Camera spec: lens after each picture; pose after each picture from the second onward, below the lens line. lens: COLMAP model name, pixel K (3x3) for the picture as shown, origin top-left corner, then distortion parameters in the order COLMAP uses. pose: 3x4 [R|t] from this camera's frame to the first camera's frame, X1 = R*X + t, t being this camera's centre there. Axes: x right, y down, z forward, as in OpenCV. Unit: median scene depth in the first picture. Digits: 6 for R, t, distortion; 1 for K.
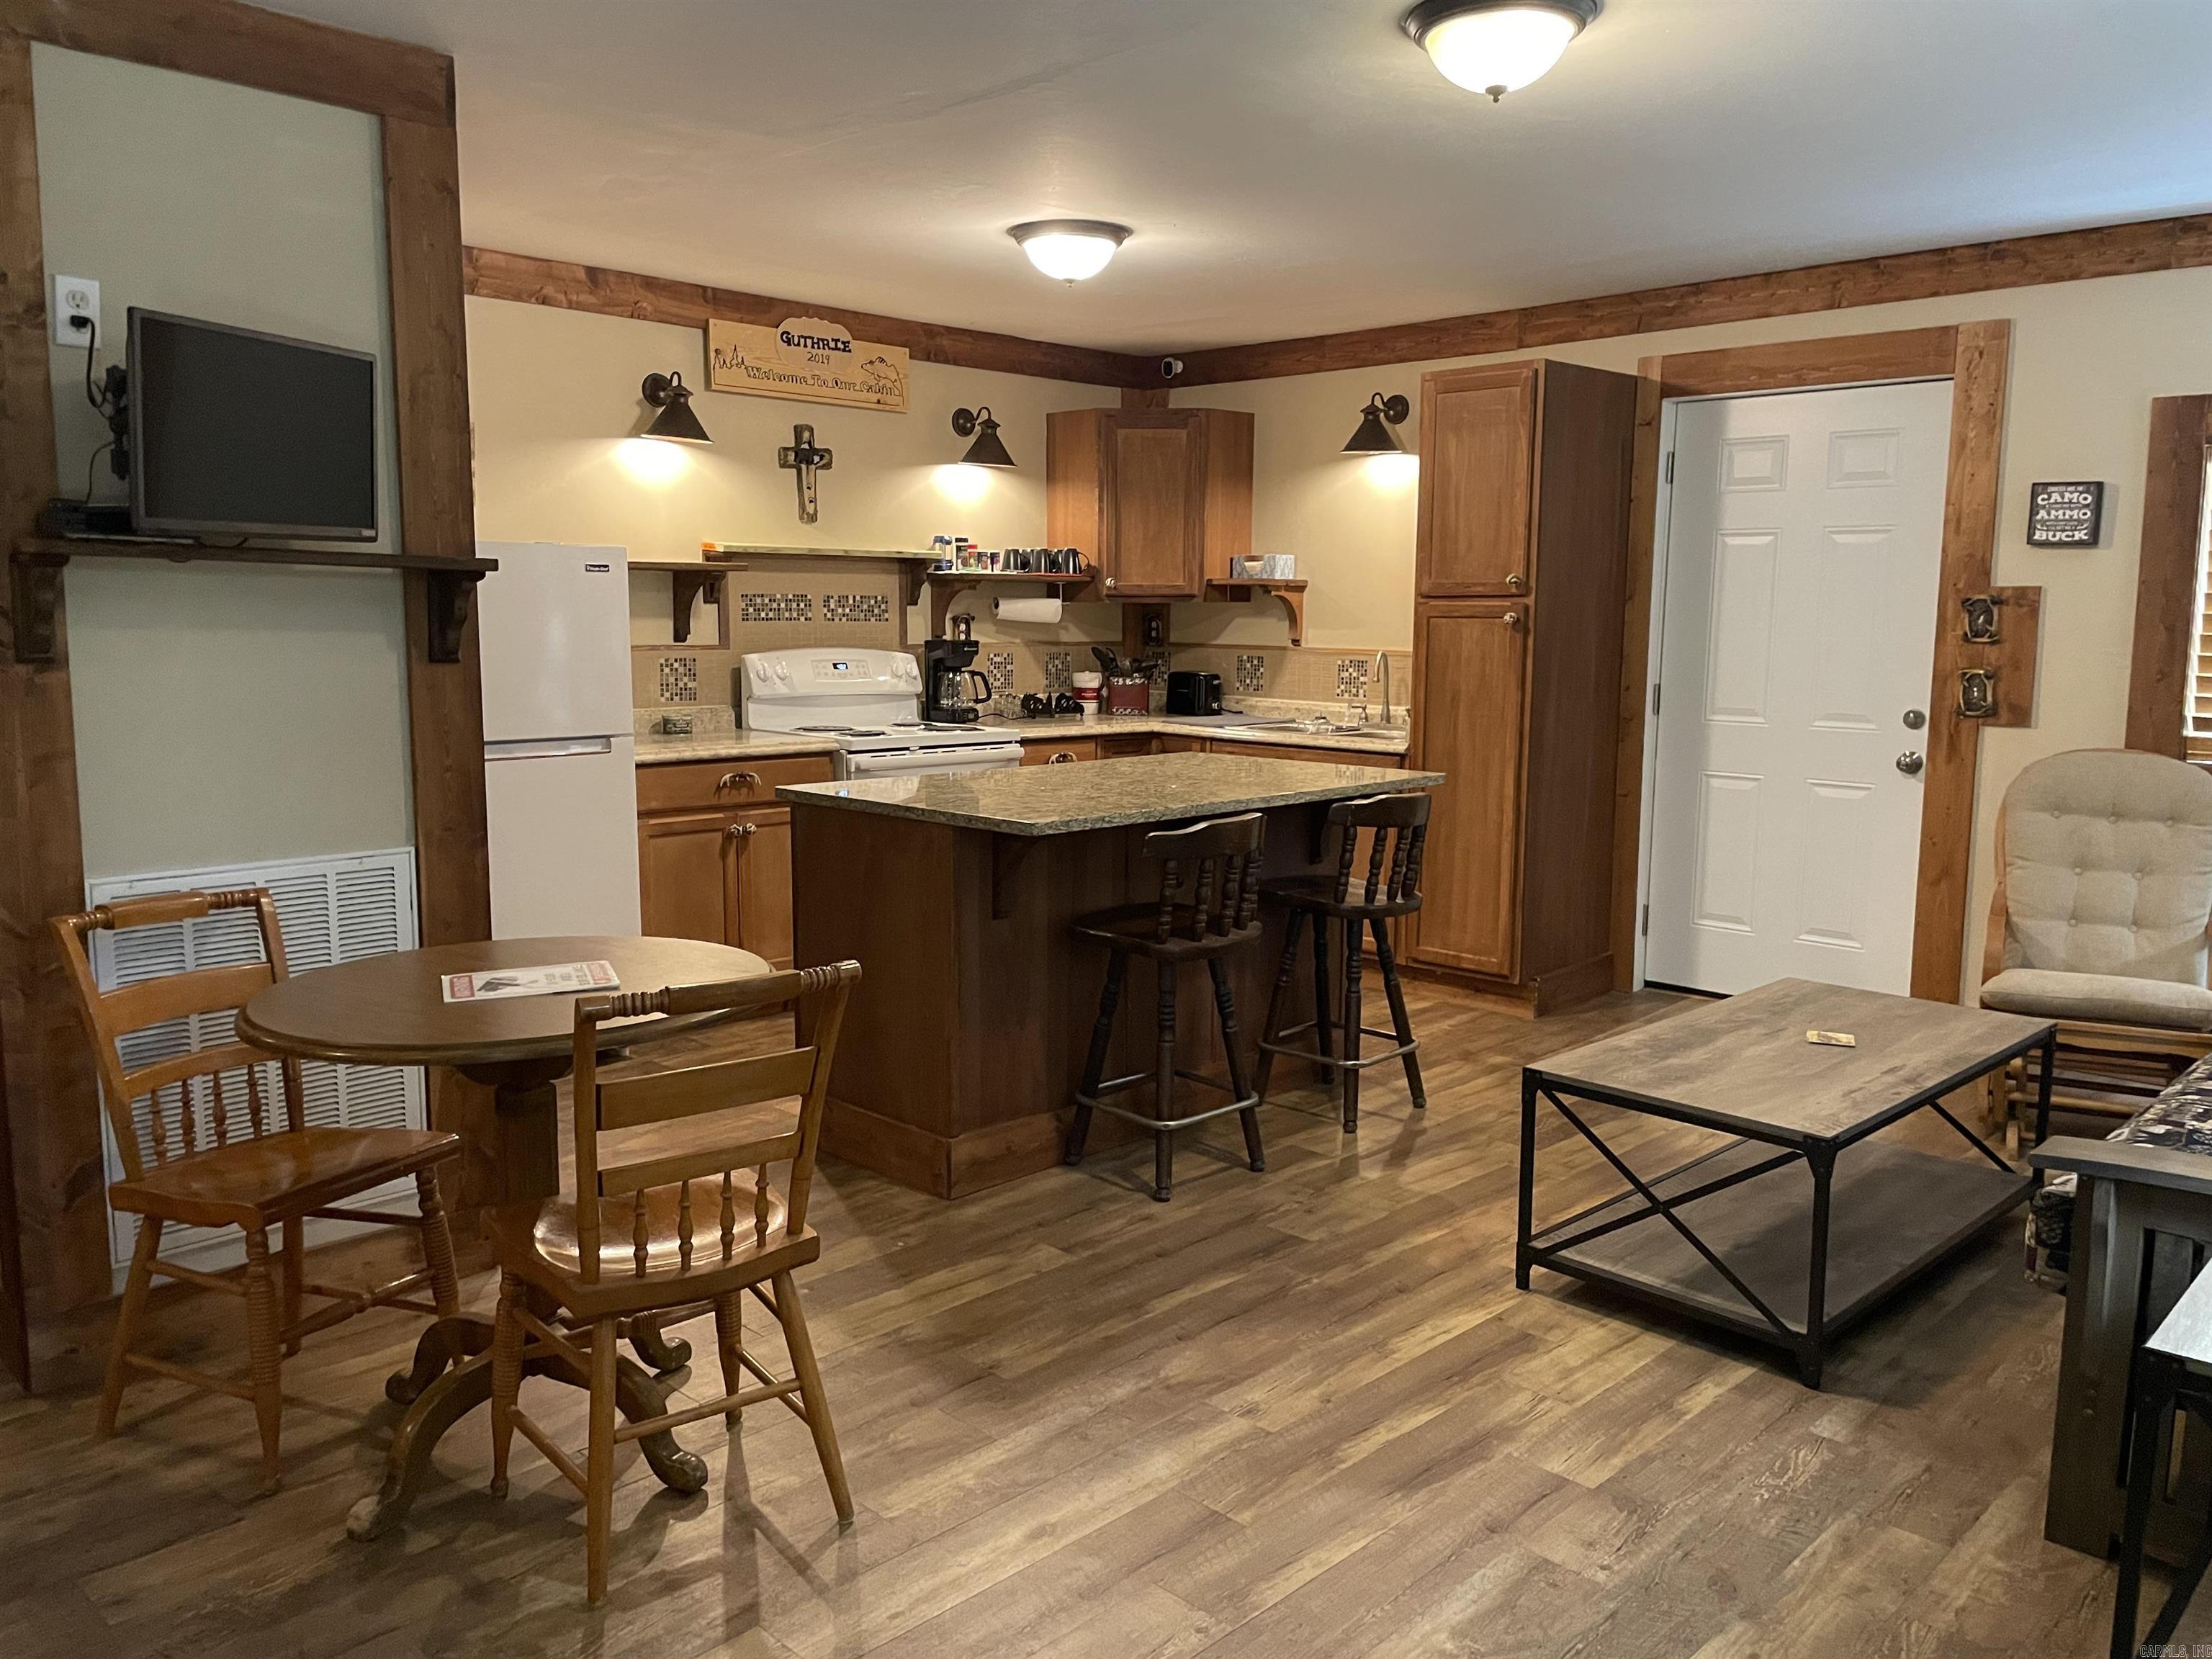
lens RADIAL K [[1676.4, 0, 1102.4], [0, 1676.4, 839.9], [0, 0, 1]] dist [0.091444, -0.122230]
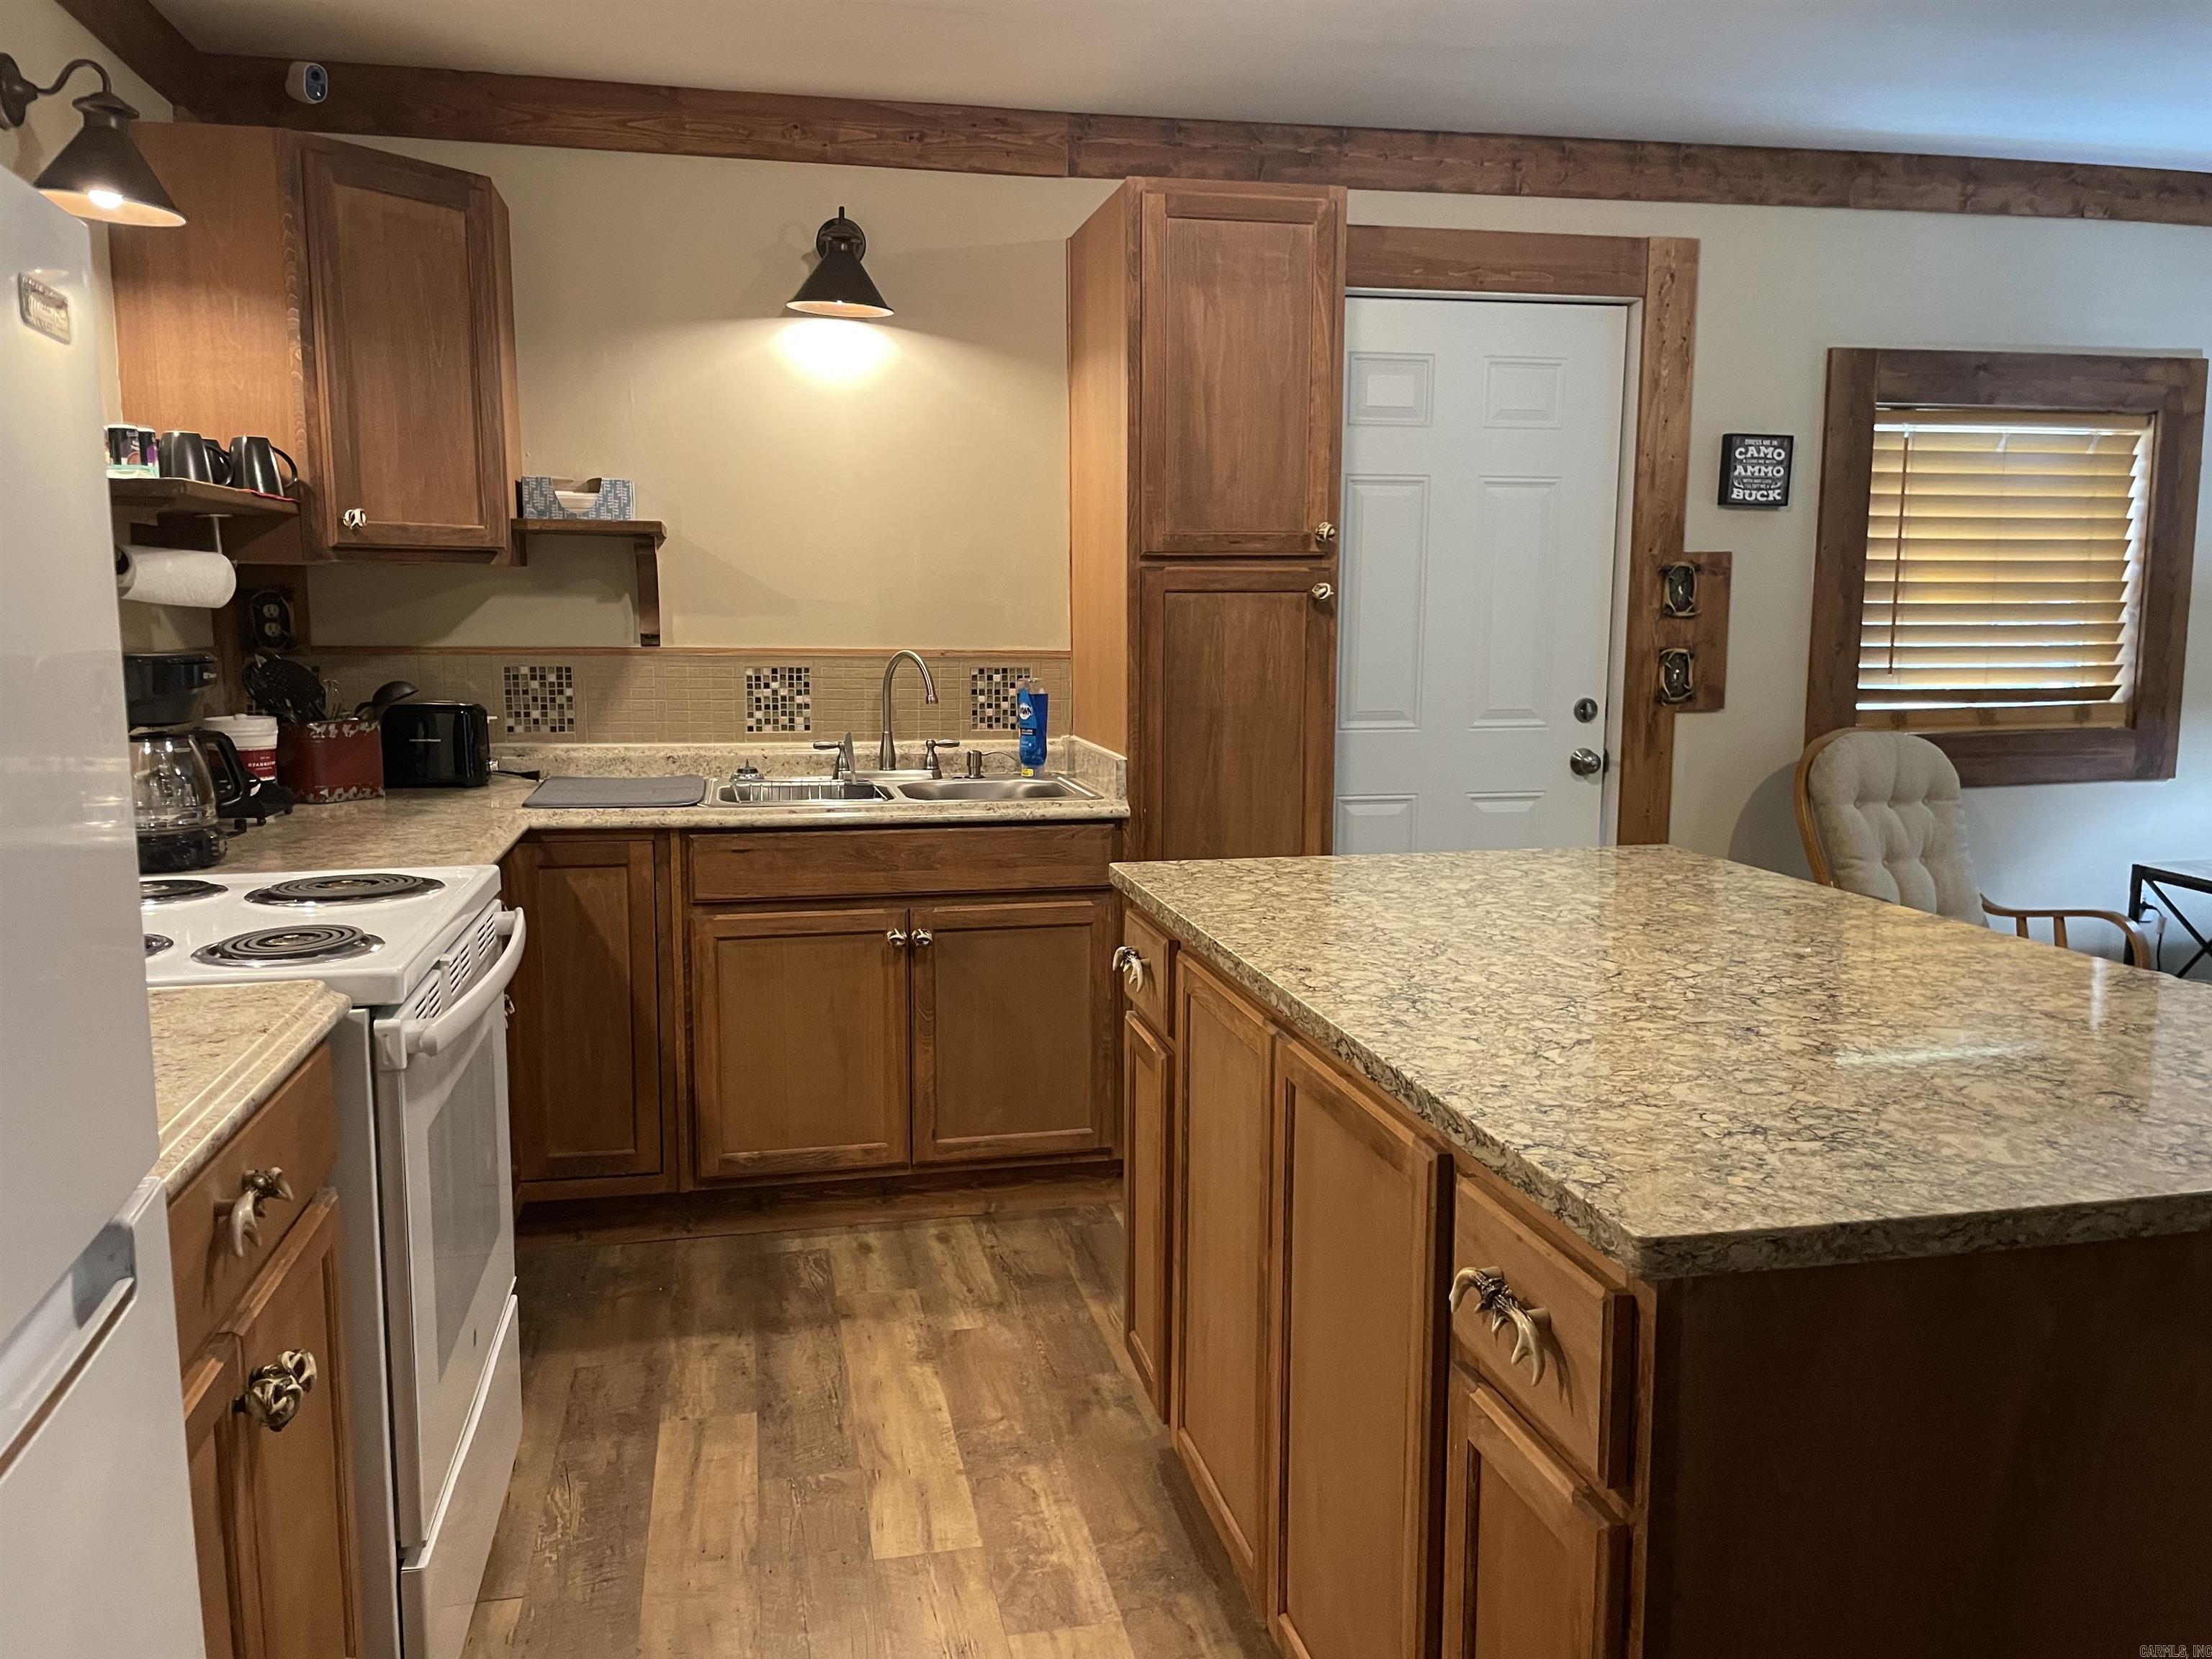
lens RADIAL K [[1676.4, 0, 1102.3], [0, 1676.4, 833.8], [0, 0, 1]] dist [0.091444, -0.122230]
pose [[0.547556, -0.122584, 0.827741, -0.335945], [0.119874, 0.990499, 0.067390, -0.090110], [-0.828138, 0.062325, 0.557049, 0.695087]]
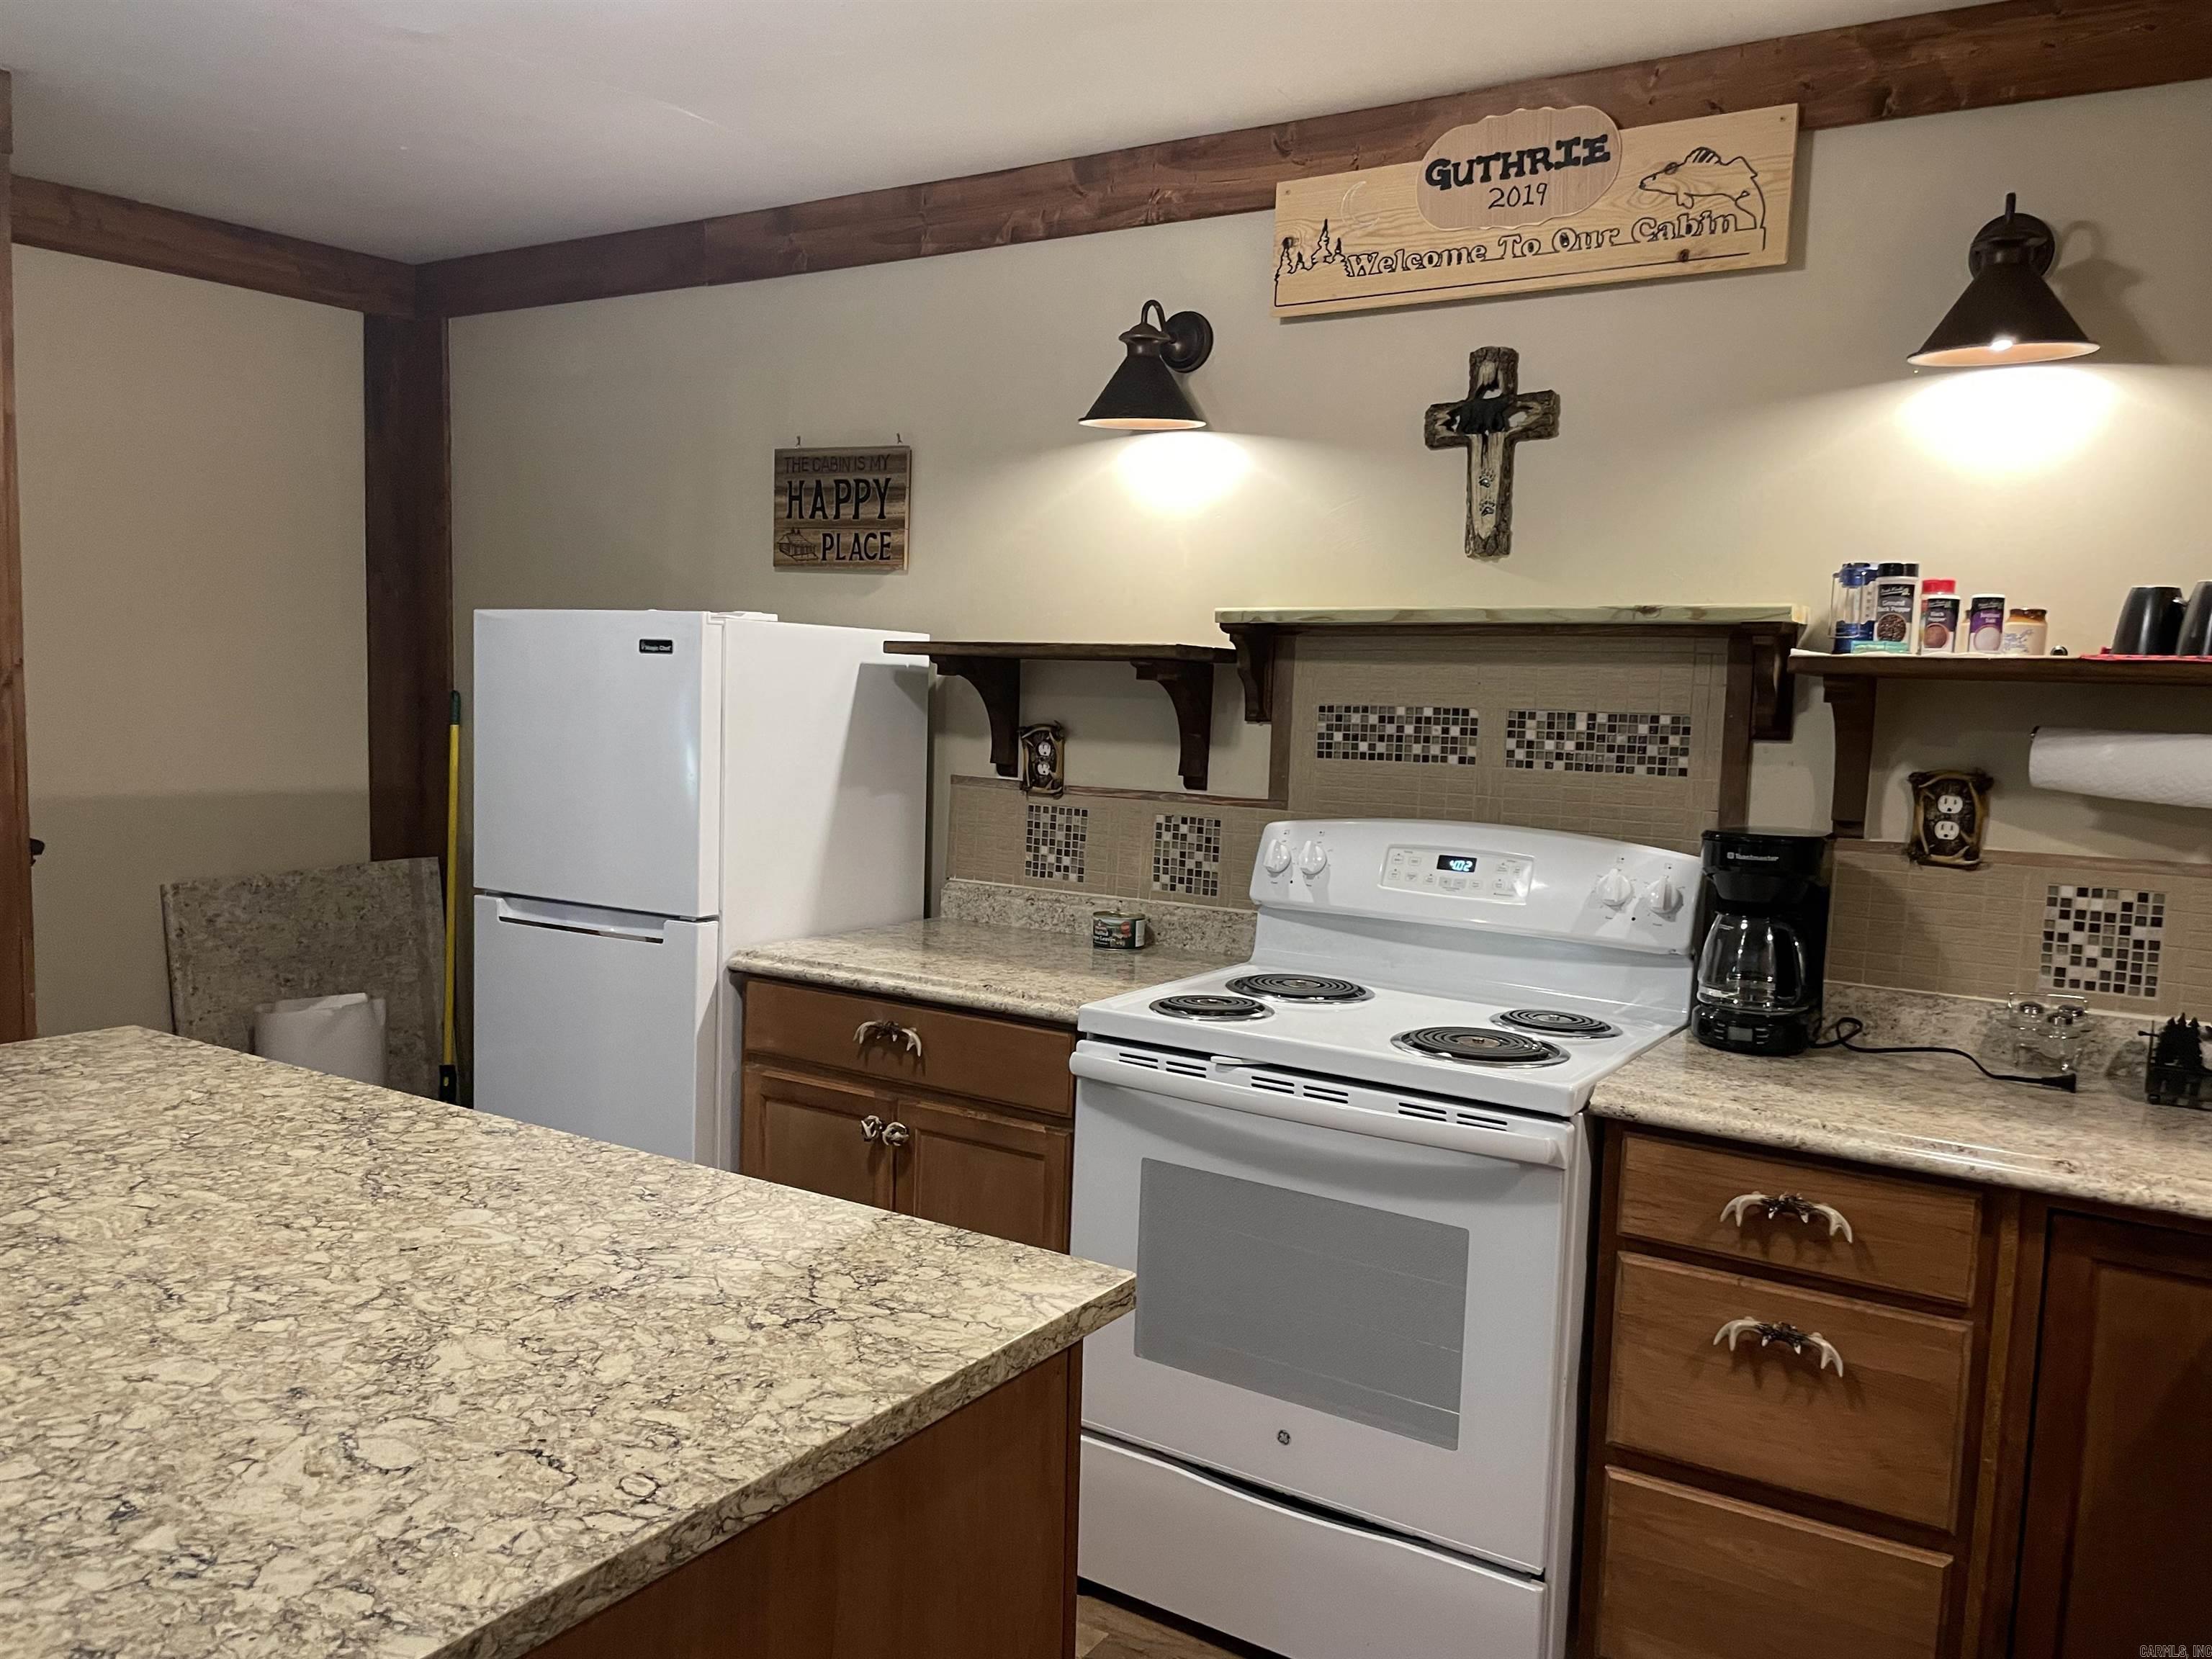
lens RADIAL K [[1676.4, 0, 1097.8], [0, 1676.4, 847.3], [0, 0, 1]] dist [0.091444, -0.122230]
pose [[0.192430, 0.085539, -0.977575, 0.295445], [-0.168662, 0.984252, 0.052924, -0.126426], [0.966708, 0.154696, 0.203827, 0.889983]]
